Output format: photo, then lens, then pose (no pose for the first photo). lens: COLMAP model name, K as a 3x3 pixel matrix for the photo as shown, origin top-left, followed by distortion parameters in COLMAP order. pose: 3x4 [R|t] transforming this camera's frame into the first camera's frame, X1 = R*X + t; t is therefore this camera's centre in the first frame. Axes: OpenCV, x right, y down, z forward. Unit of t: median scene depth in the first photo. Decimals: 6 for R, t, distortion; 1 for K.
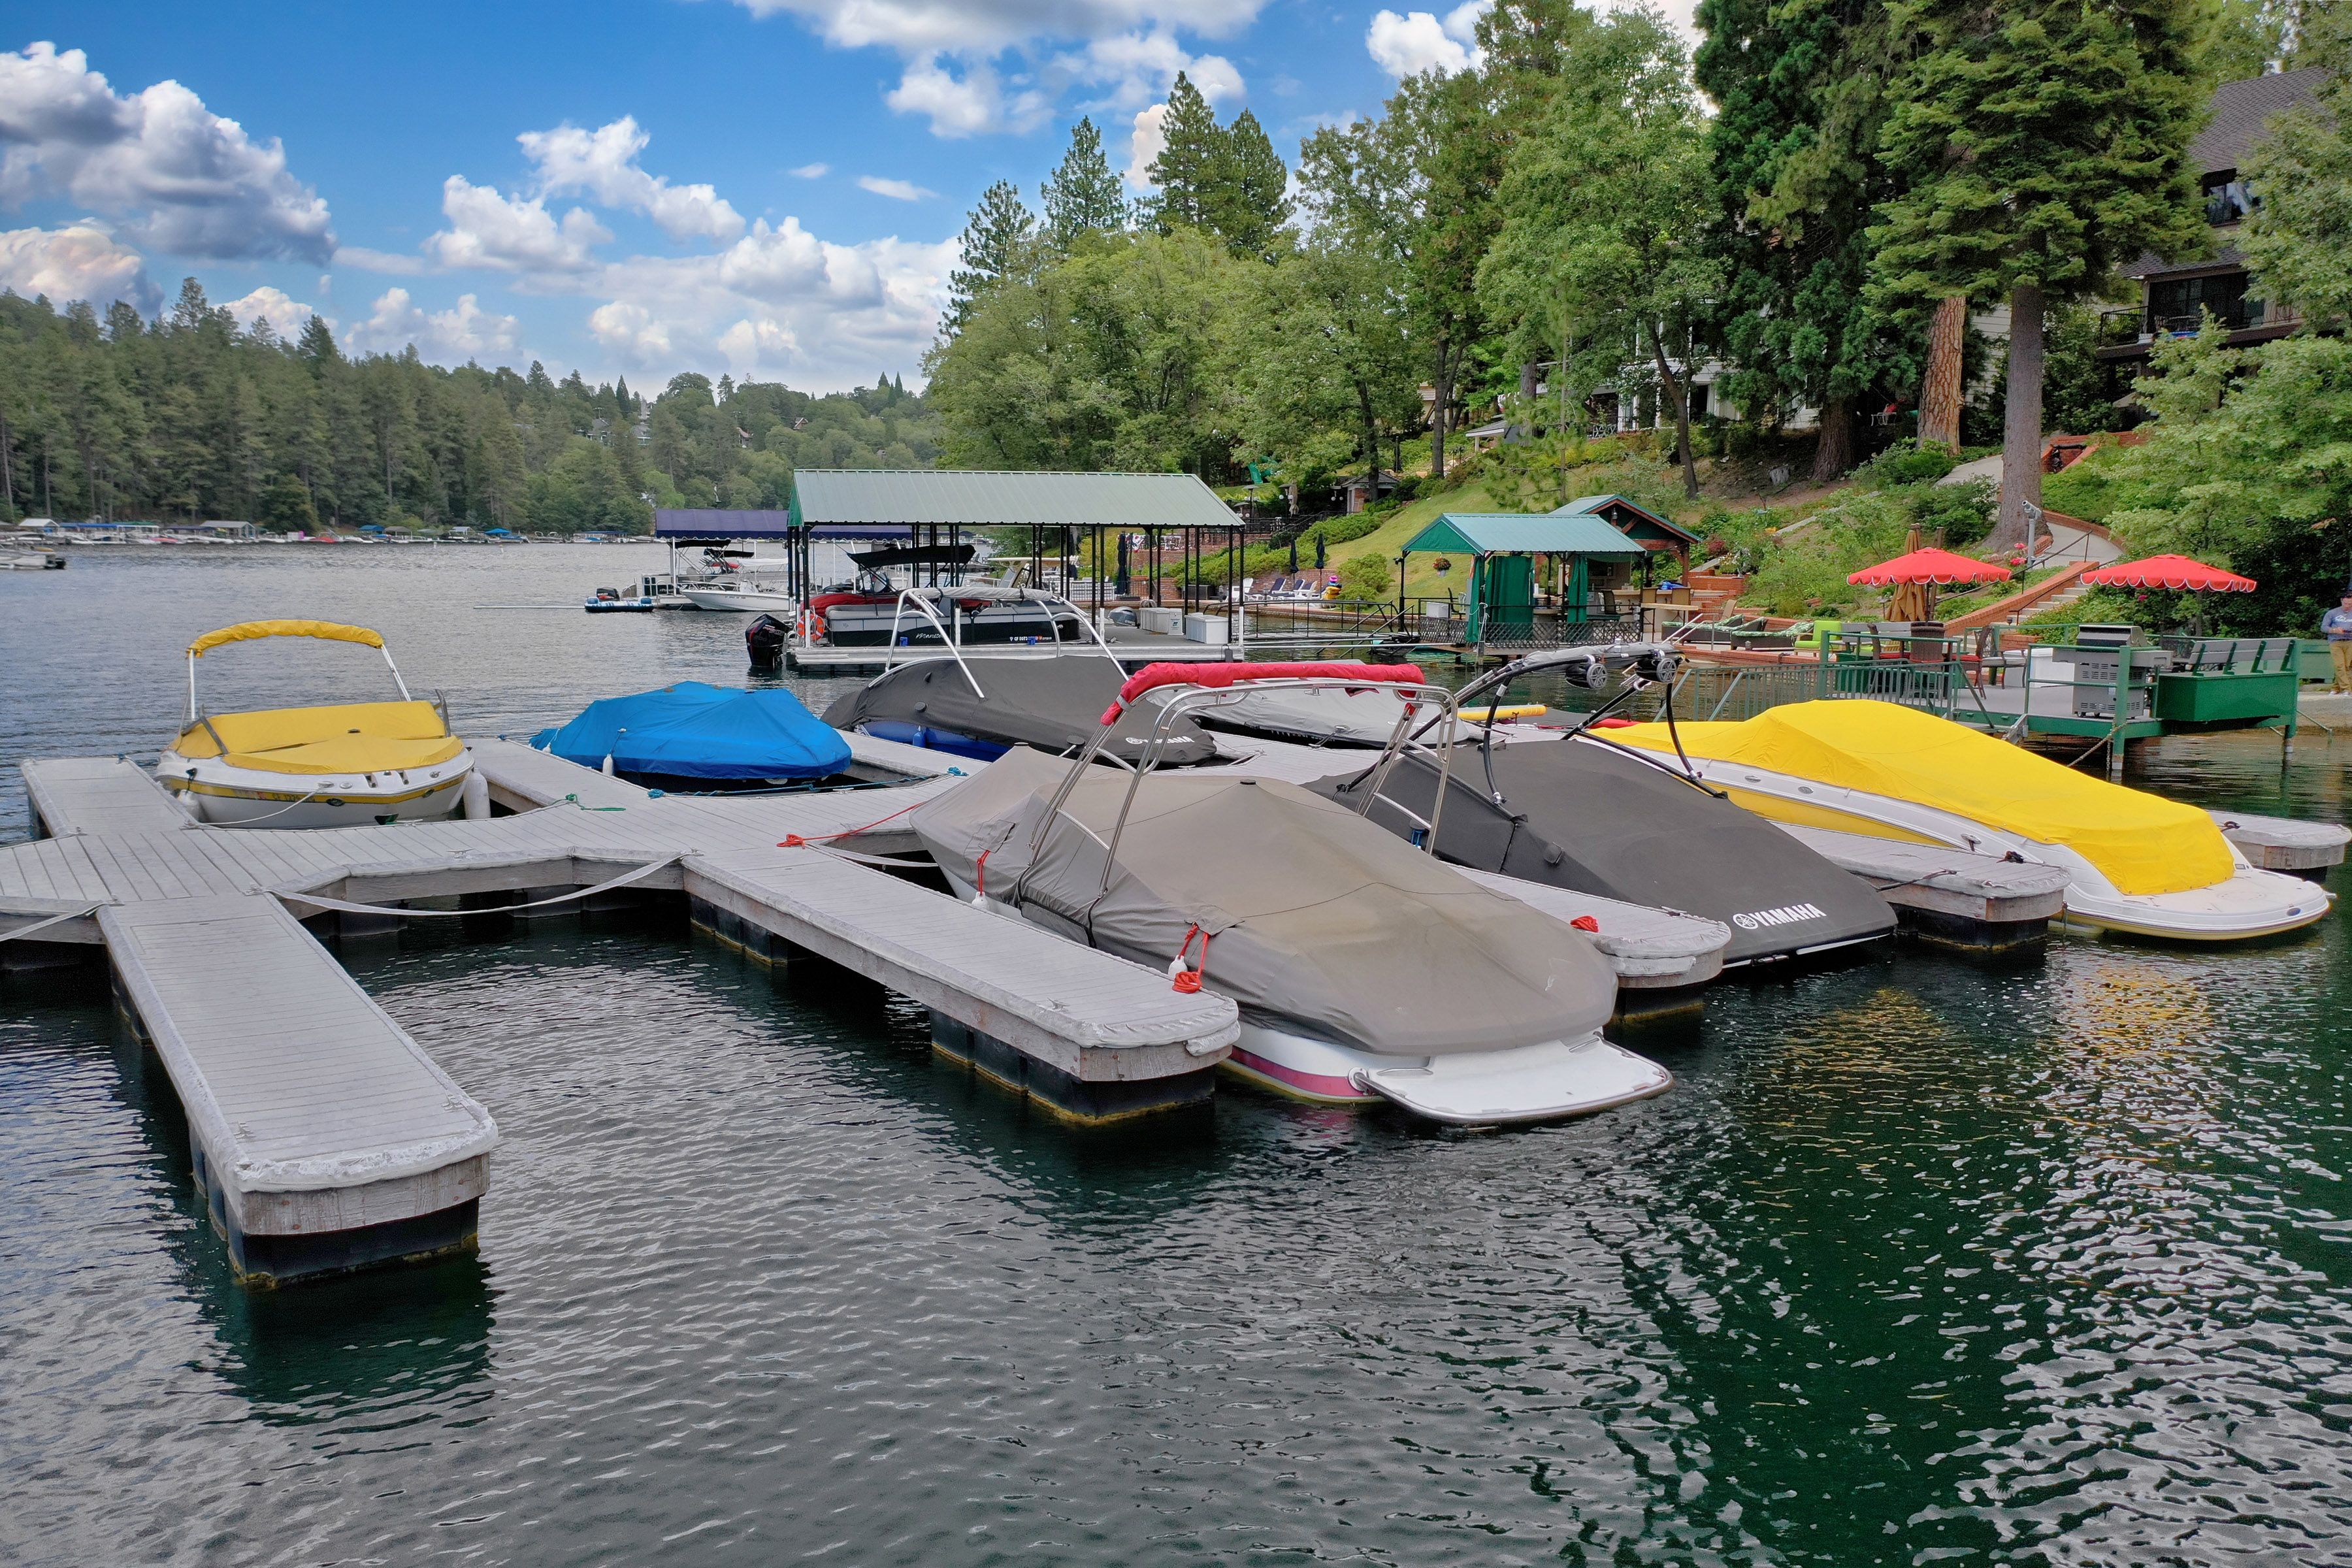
lens RADIAL K [[1857.7, 0, 1176.0], [0, 1857.7, 784.0], [0, 0, 1]] dist [-0.004786, 0.006455]
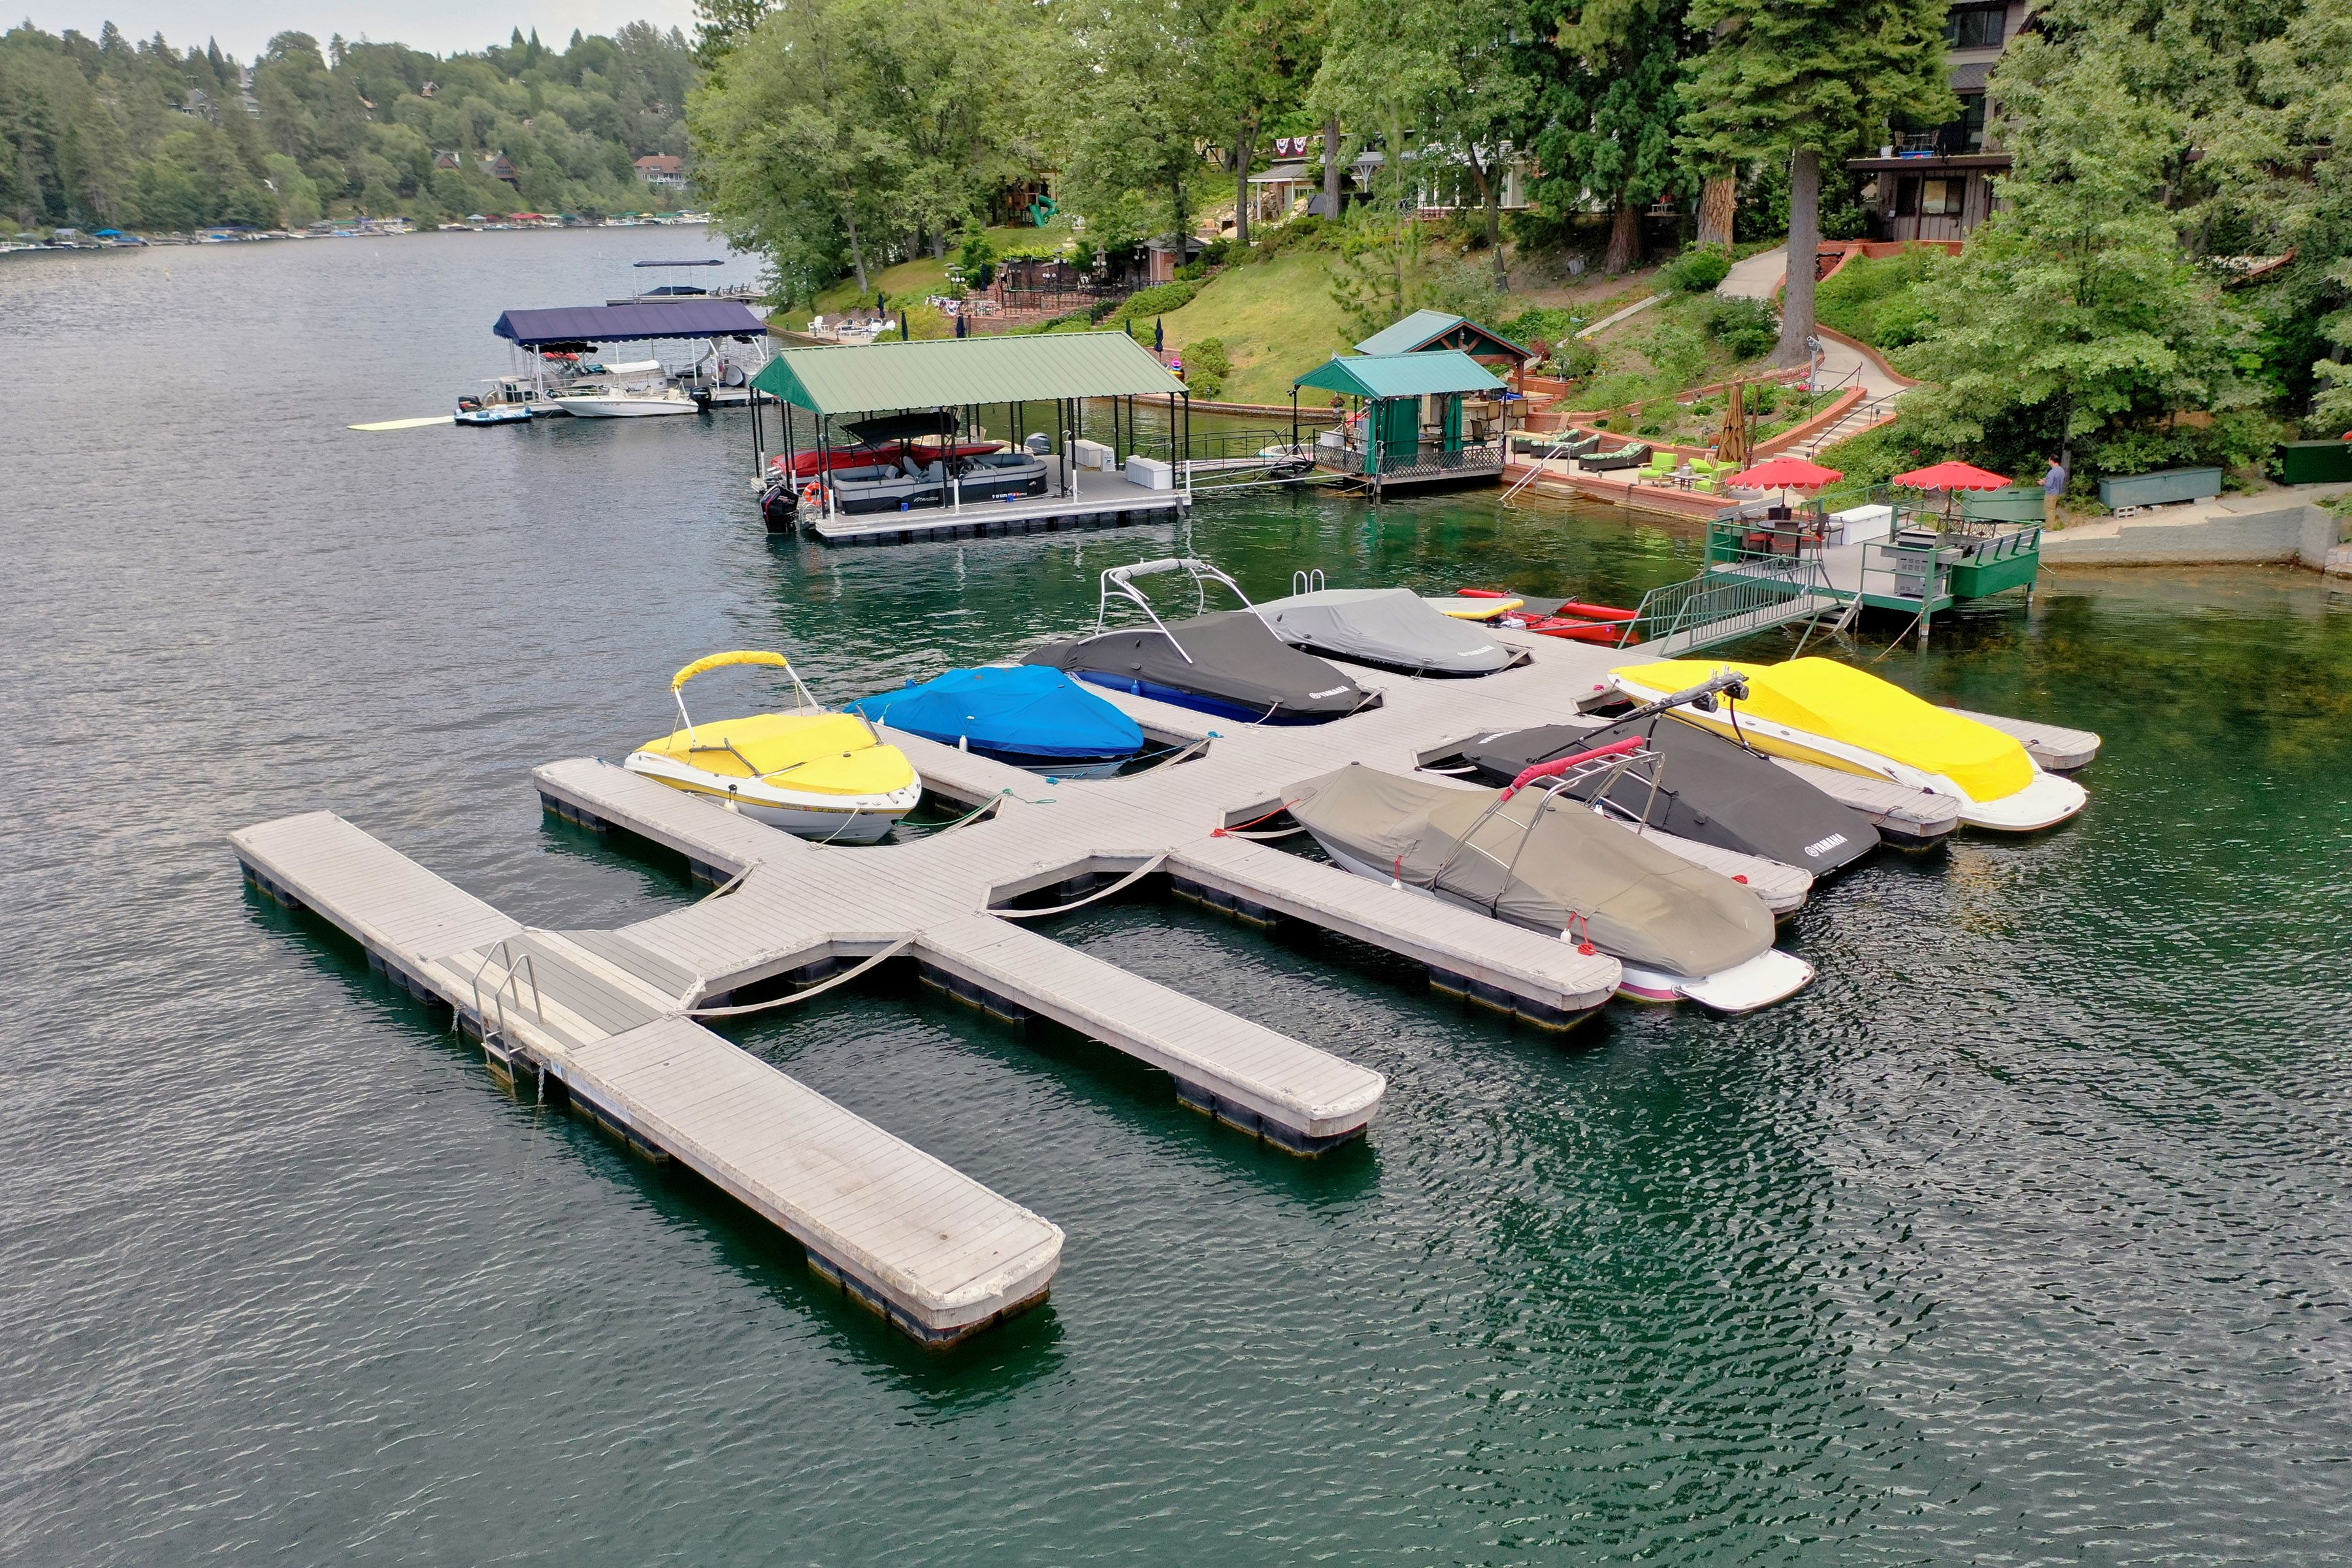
lens RADIAL K [[1888.1, 0, 1176.0], [0, 1888.1, 784.0], [0, 0, 1]] dist [-0.003008, 0.008490]
pose [[0.986002, -0.074197, 0.149316, -0.120725], [0.047708, 0.983635, 0.173741, -0.073749], [-0.159764, -0.164185, 0.973406, -0.143532]]
